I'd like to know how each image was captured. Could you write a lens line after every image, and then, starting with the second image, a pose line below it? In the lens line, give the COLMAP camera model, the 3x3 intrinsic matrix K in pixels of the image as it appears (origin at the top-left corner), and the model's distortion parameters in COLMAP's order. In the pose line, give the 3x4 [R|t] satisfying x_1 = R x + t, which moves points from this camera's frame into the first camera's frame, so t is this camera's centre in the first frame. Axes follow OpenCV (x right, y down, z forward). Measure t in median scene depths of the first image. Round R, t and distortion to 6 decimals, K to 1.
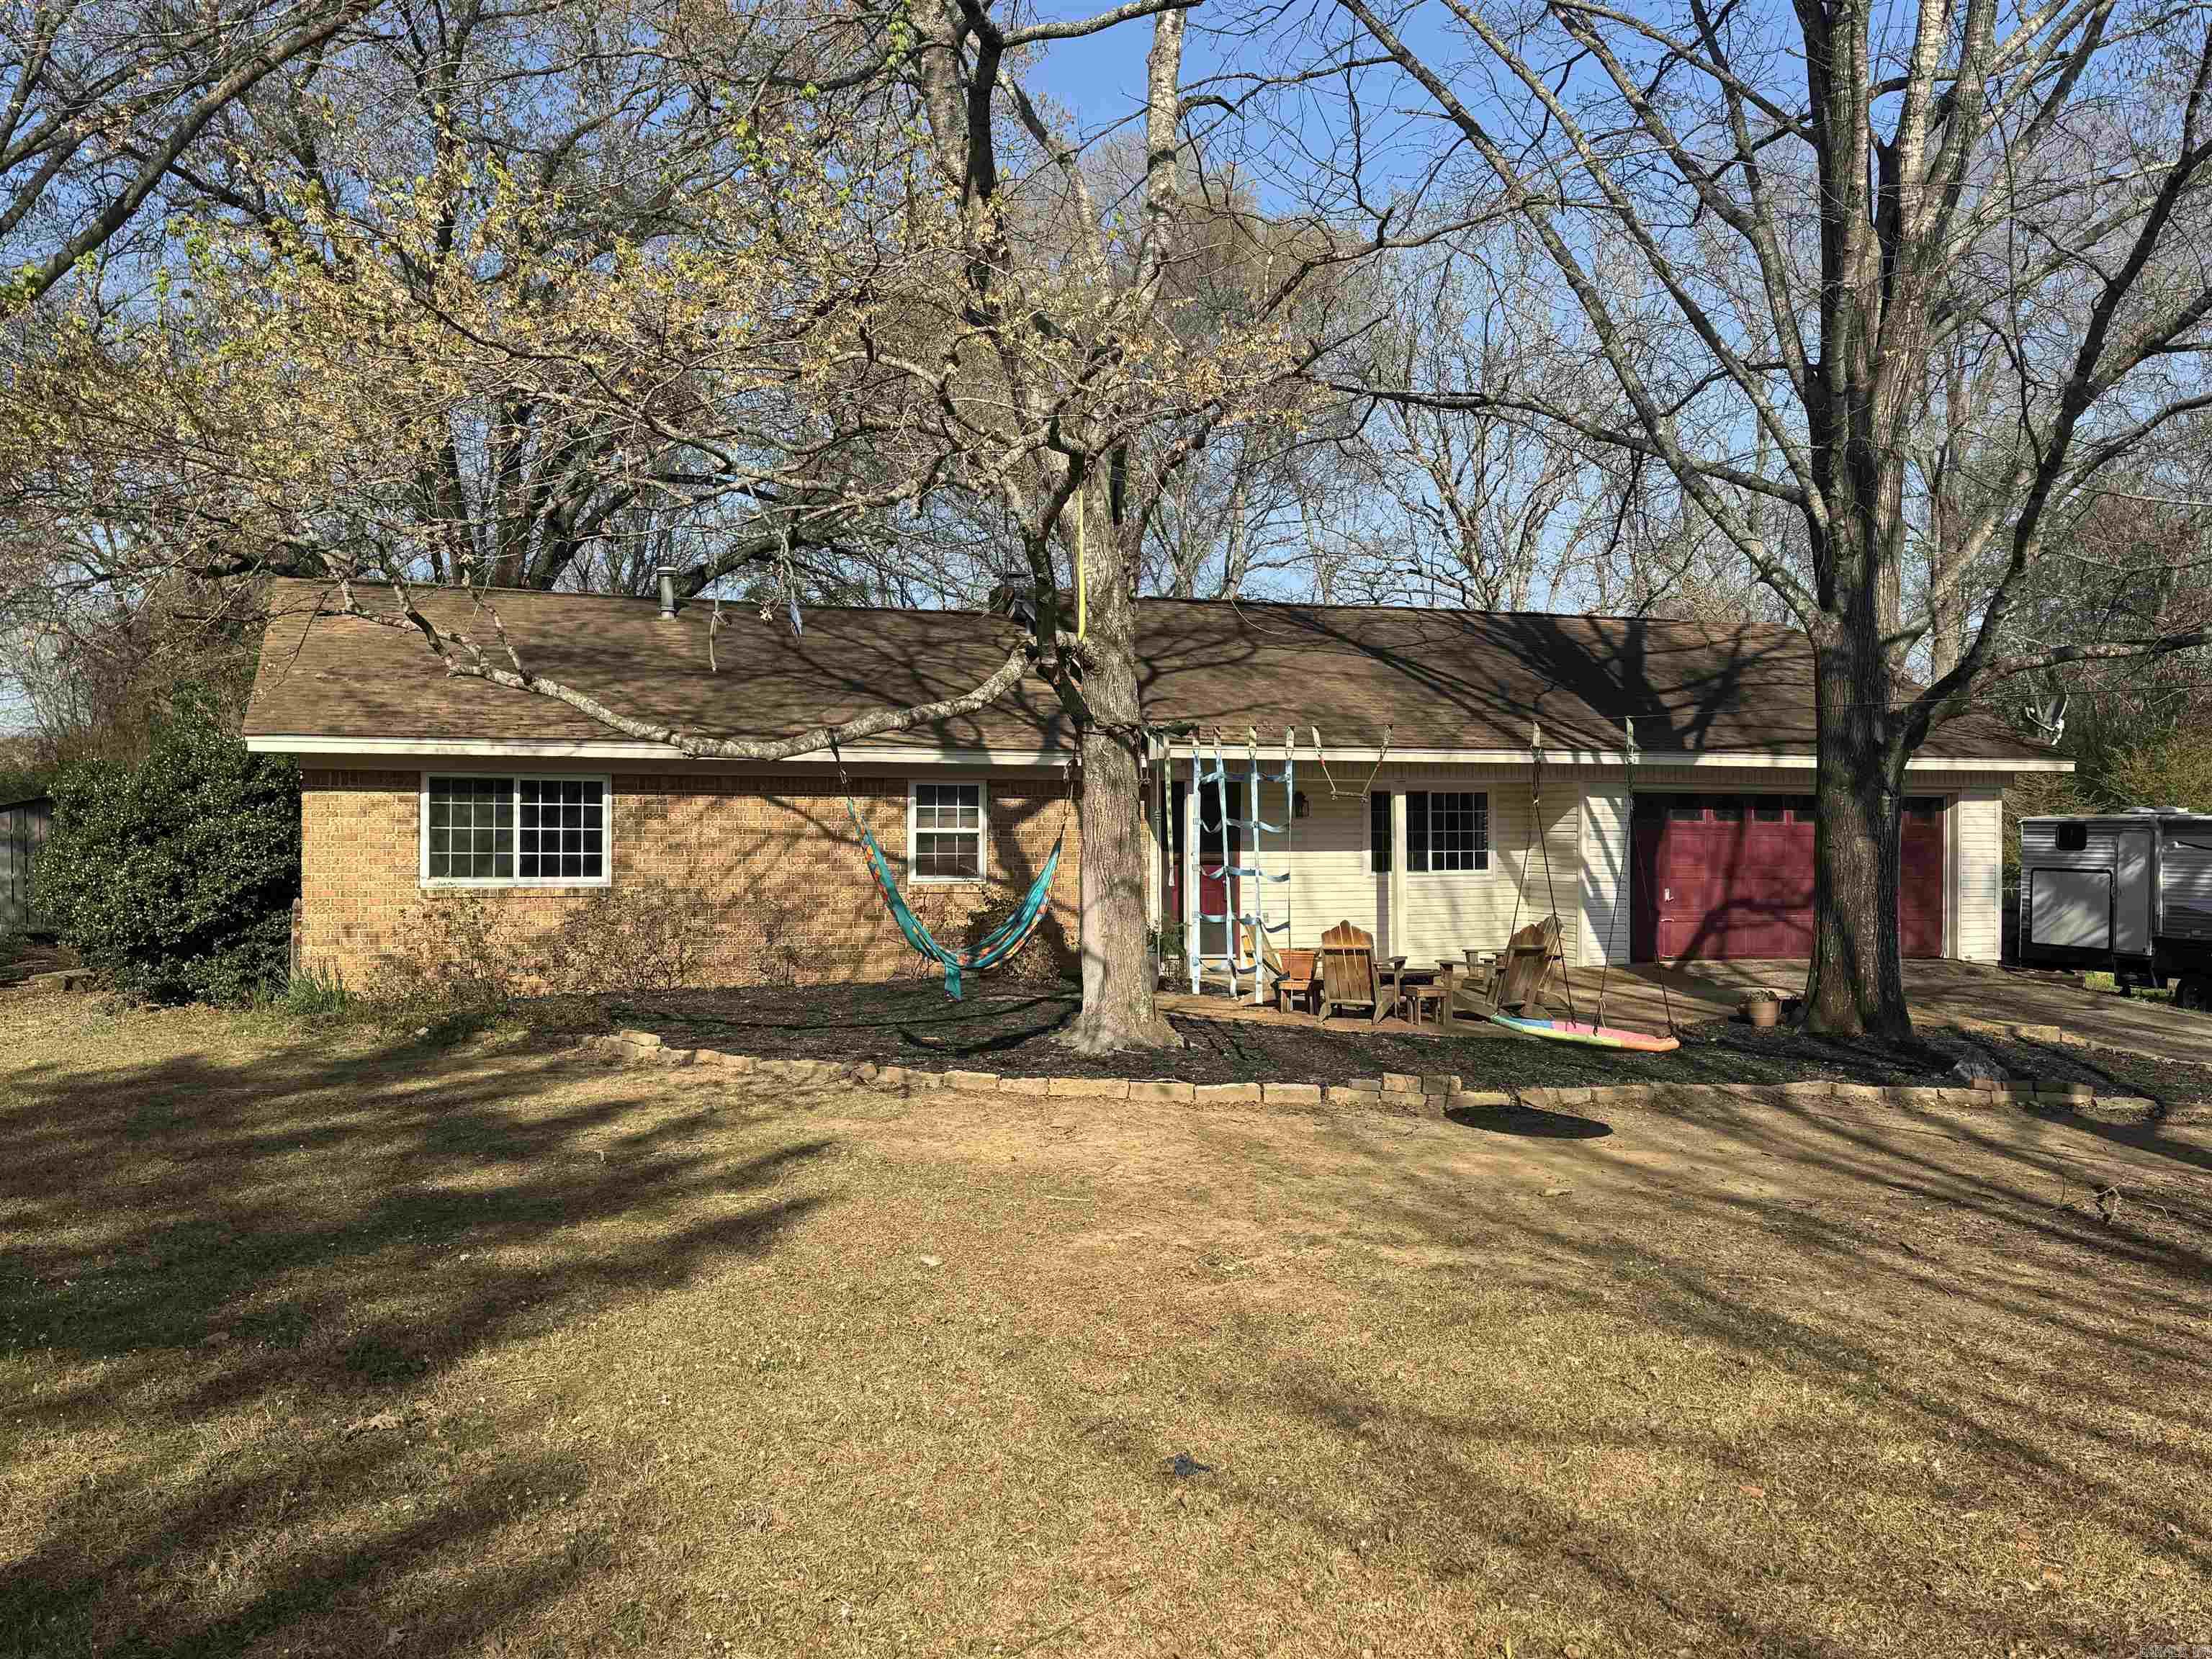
lens RADIAL K [[1920.3, 0, 1107.4], [0, 1920.3, 871.4], [0, 0, 1]] dist [0.198265, -0.434890]
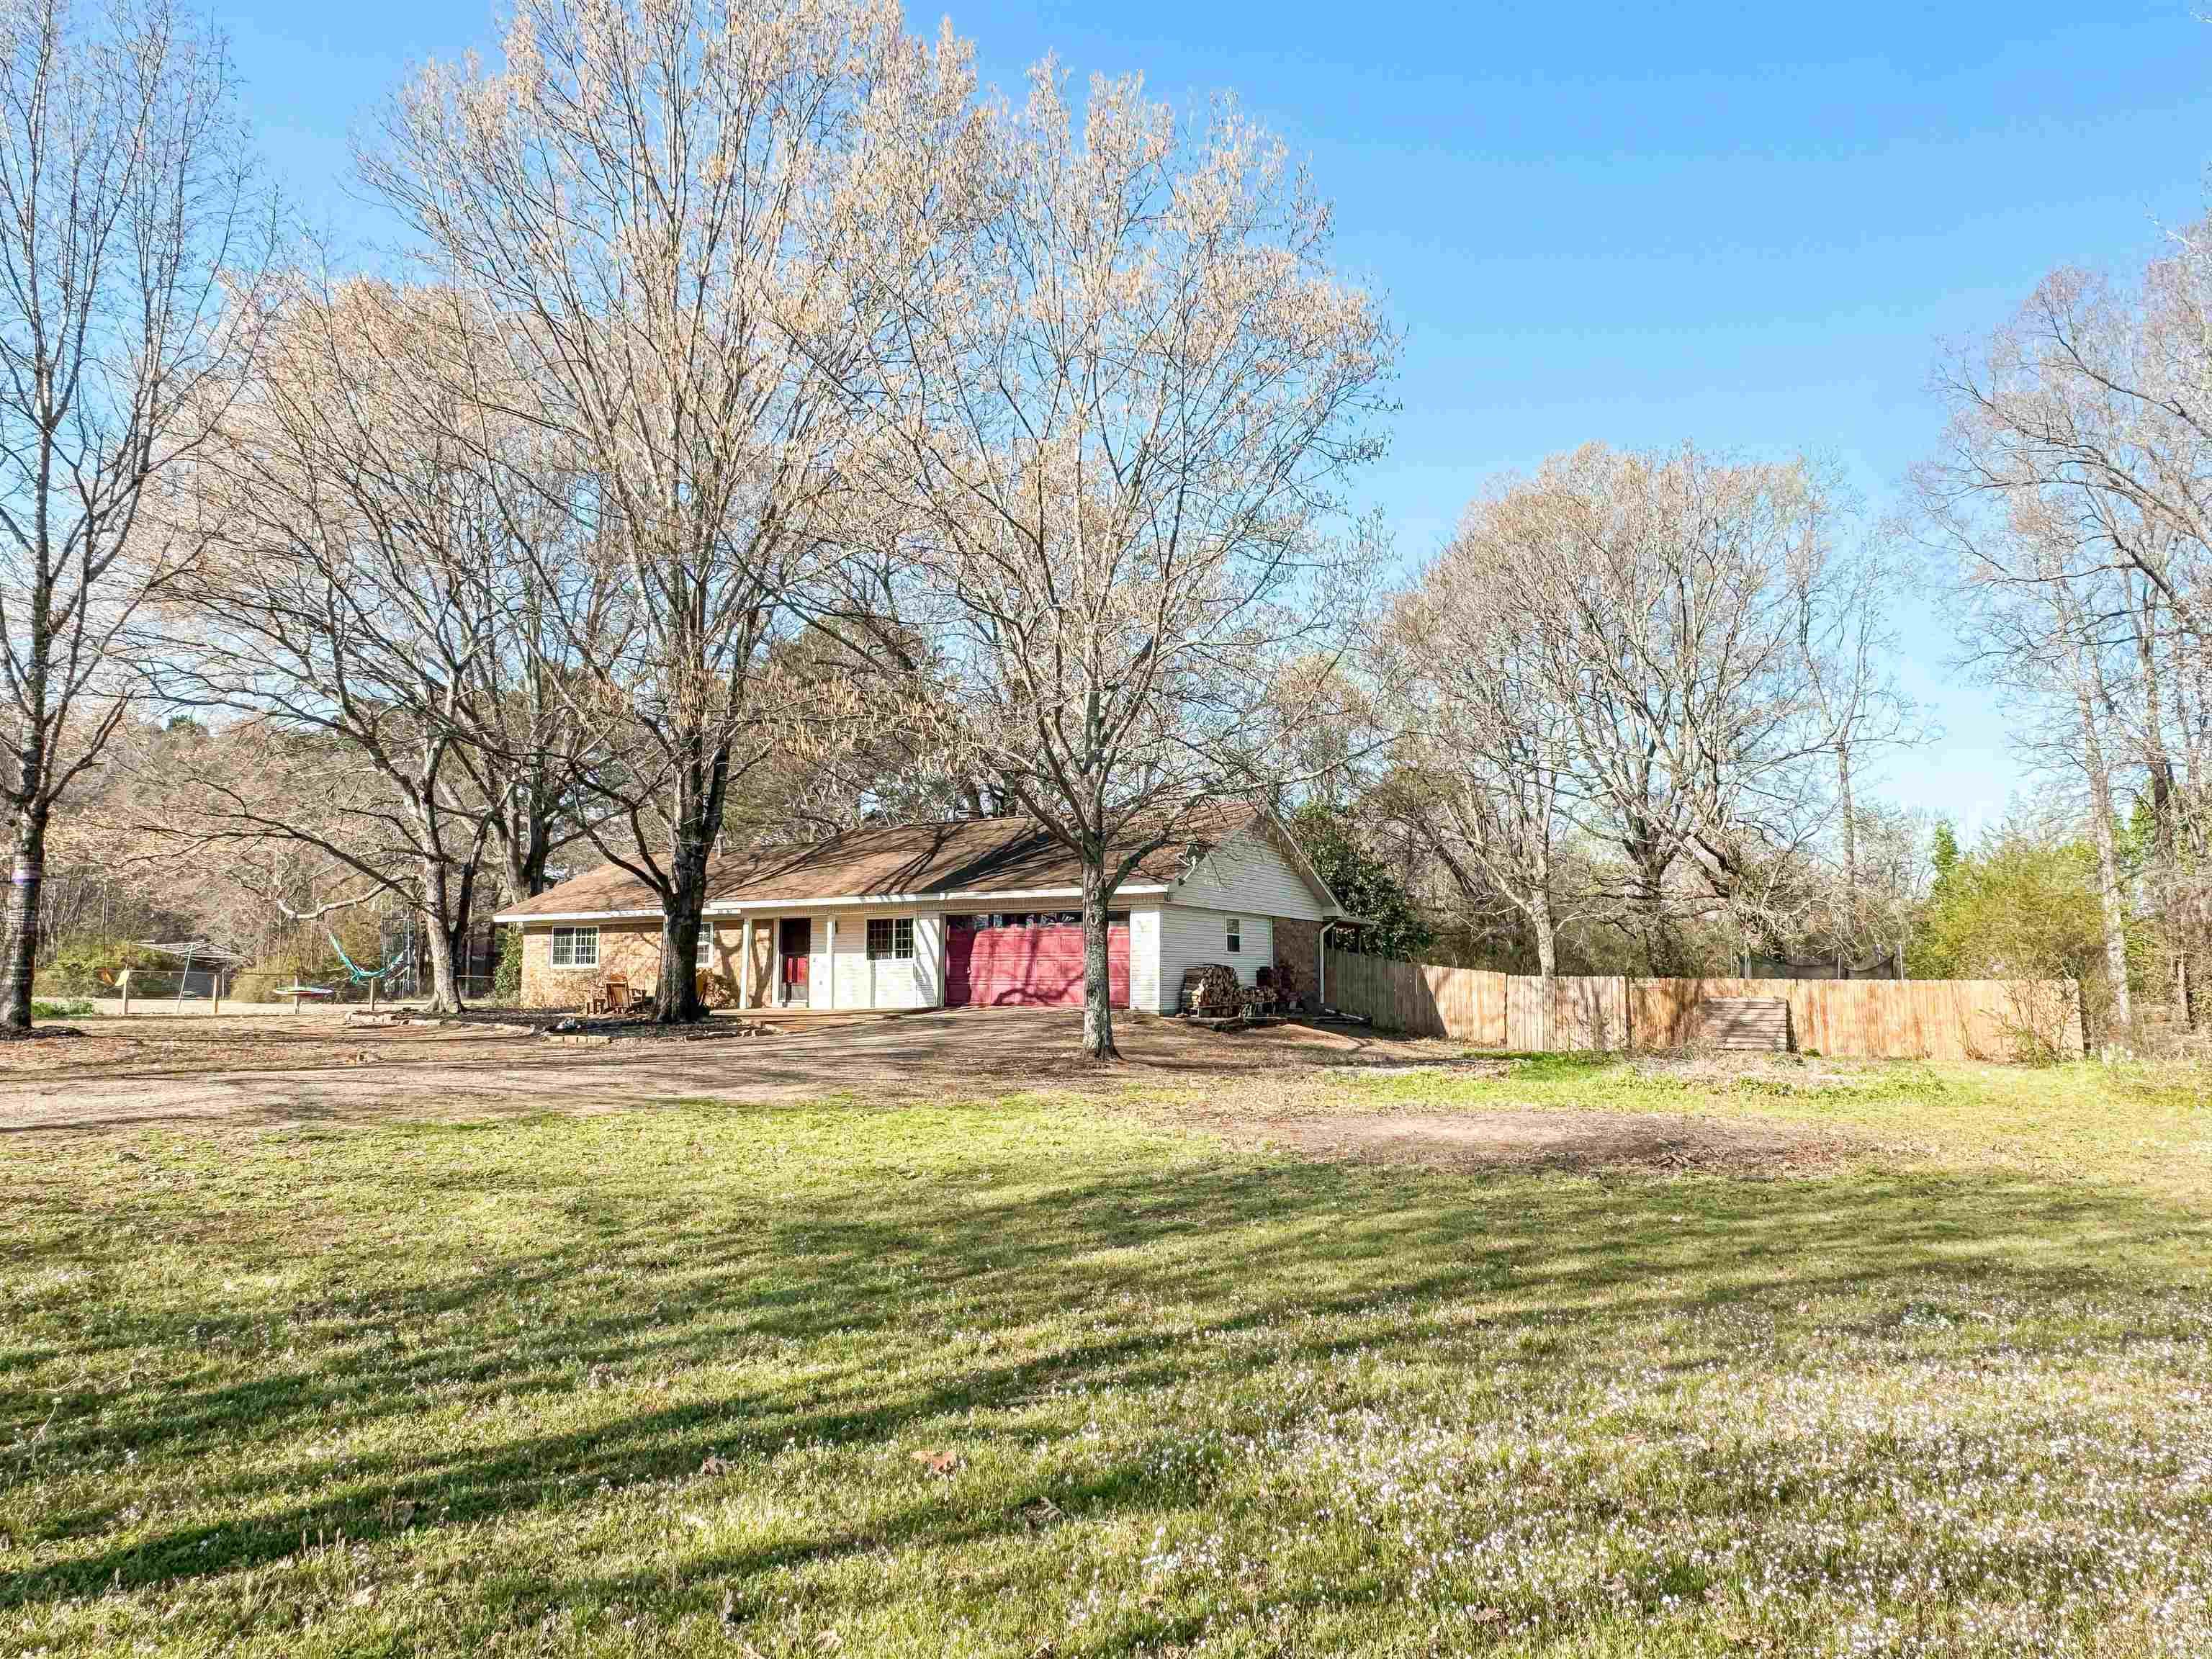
lens RADIAL K [[1494.9, 0, 1106.0], [0, 1494.9, 829.5], [0, 0, 1]] dist [-0.002411, -0.000569]
pose [[0.642788, -0.084926, -0.761322, 1.743185], [-0.015128, 0.992235, -0.123457, 0.060873], [0.765895, 0.090874, 0.636511, 0.236088]]
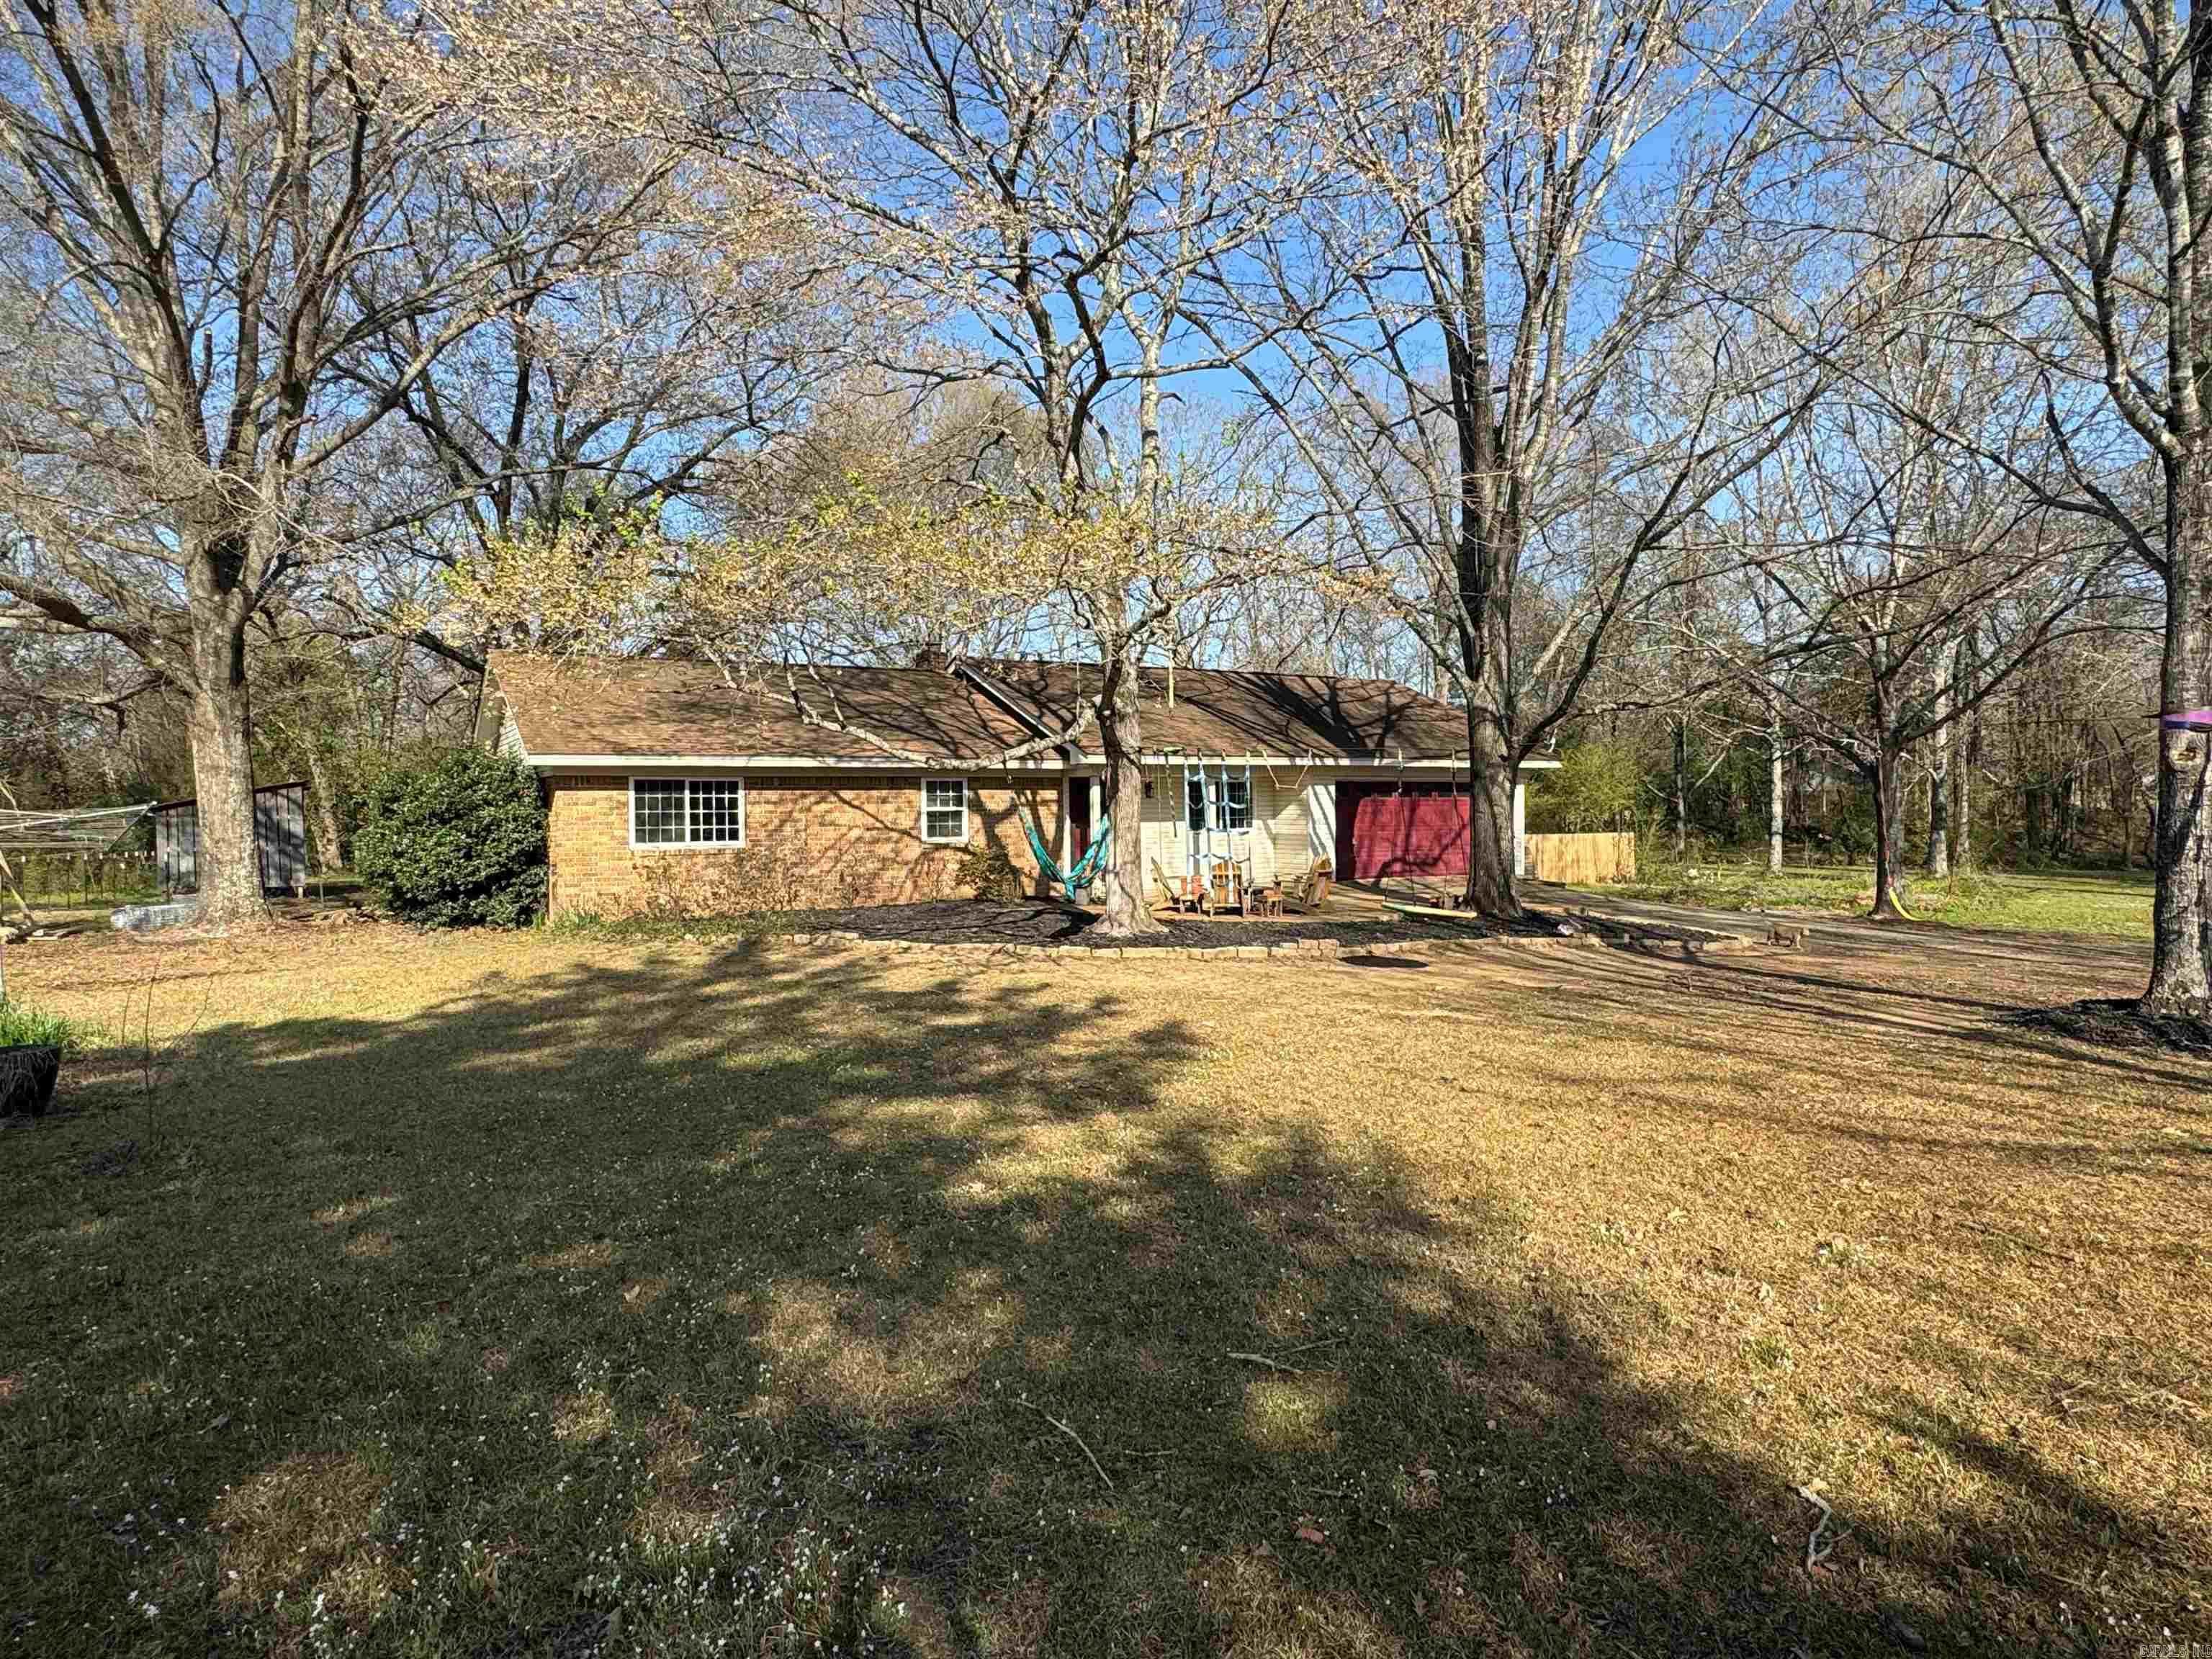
lens RADIAL K [[1293.4, 0, 1106.0], [0, 1293.4, 829.5], [0, 0, 1]] dist [0.000701, 0.000178]
pose [[0.985579, -0.016045, 0.168454, -0.144094], [0.016868, 0.999852, -0.003457, 0.001994], [-0.168374, 0.006249, 0.985703, -0.097331]]
